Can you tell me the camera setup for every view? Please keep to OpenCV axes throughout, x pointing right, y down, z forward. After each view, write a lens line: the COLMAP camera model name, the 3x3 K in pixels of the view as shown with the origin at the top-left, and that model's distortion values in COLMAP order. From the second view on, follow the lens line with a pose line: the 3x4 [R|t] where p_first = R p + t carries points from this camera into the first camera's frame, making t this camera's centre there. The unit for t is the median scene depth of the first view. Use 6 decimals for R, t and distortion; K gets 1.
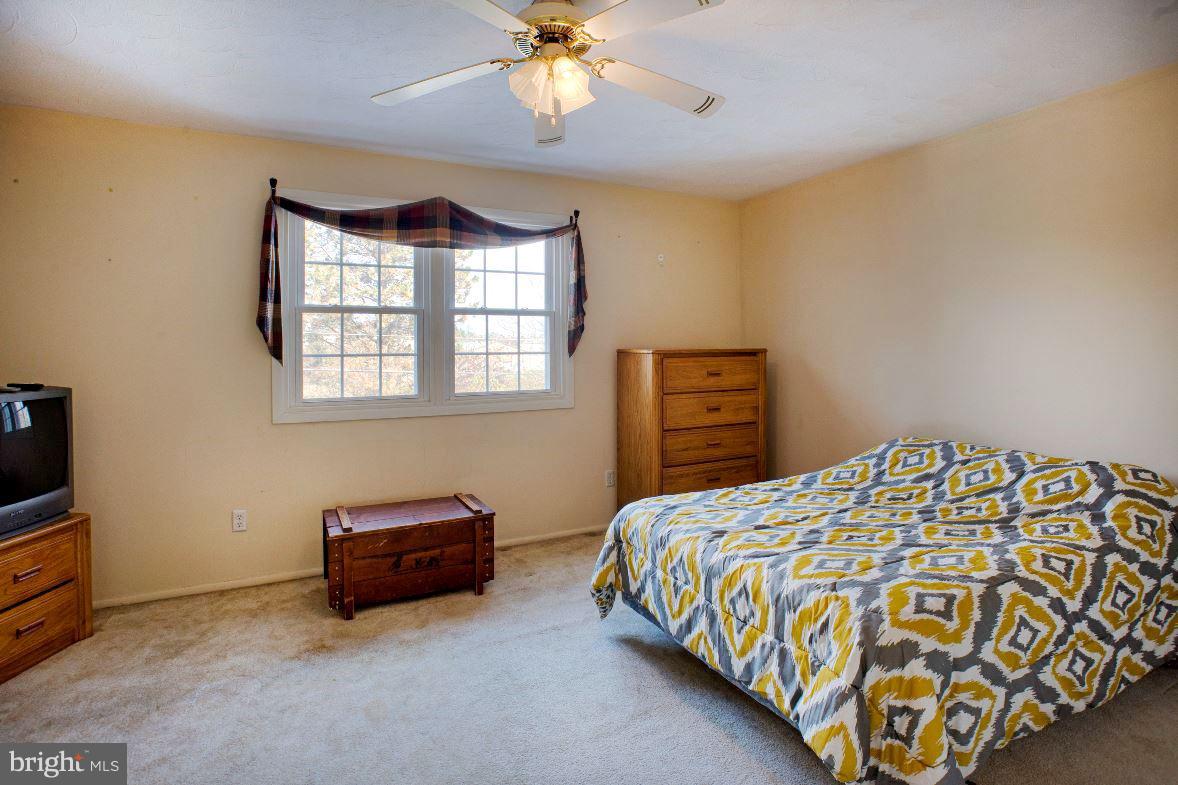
lens RADIAL K [[573.8, 0, 588.7], [0, 573.8, 341.5], [0, 0, 1]] dist [-0.039907, 0.000533]
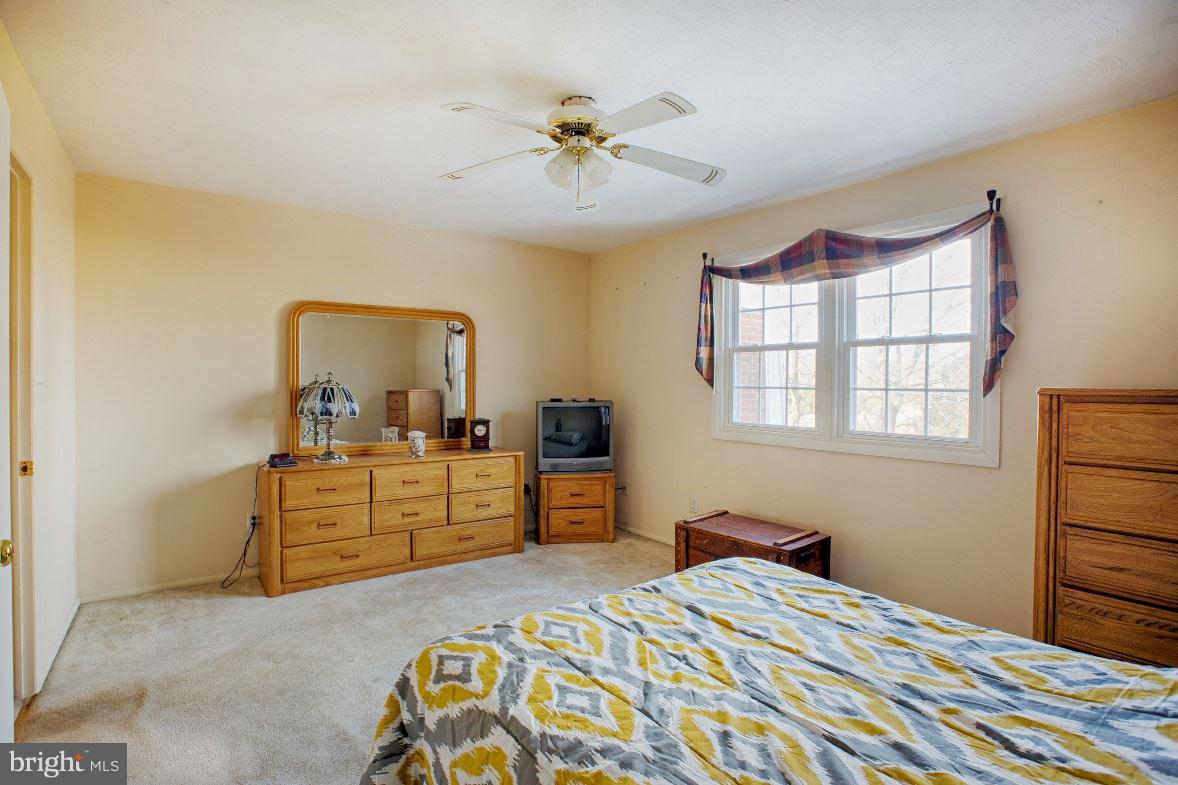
lens RADIAL K [[582.1, 0, 600.8], [0, 582.1, 386.7], [0, 0, 1]] dist [-0.051824, -0.000054]
pose [[0.185572, 0.019390, -0.982439, 0.650181], [-0.000683, 0.999808, 0.019603, -0.000457], [0.982630, -0.002967, 0.185550, 0.444340]]
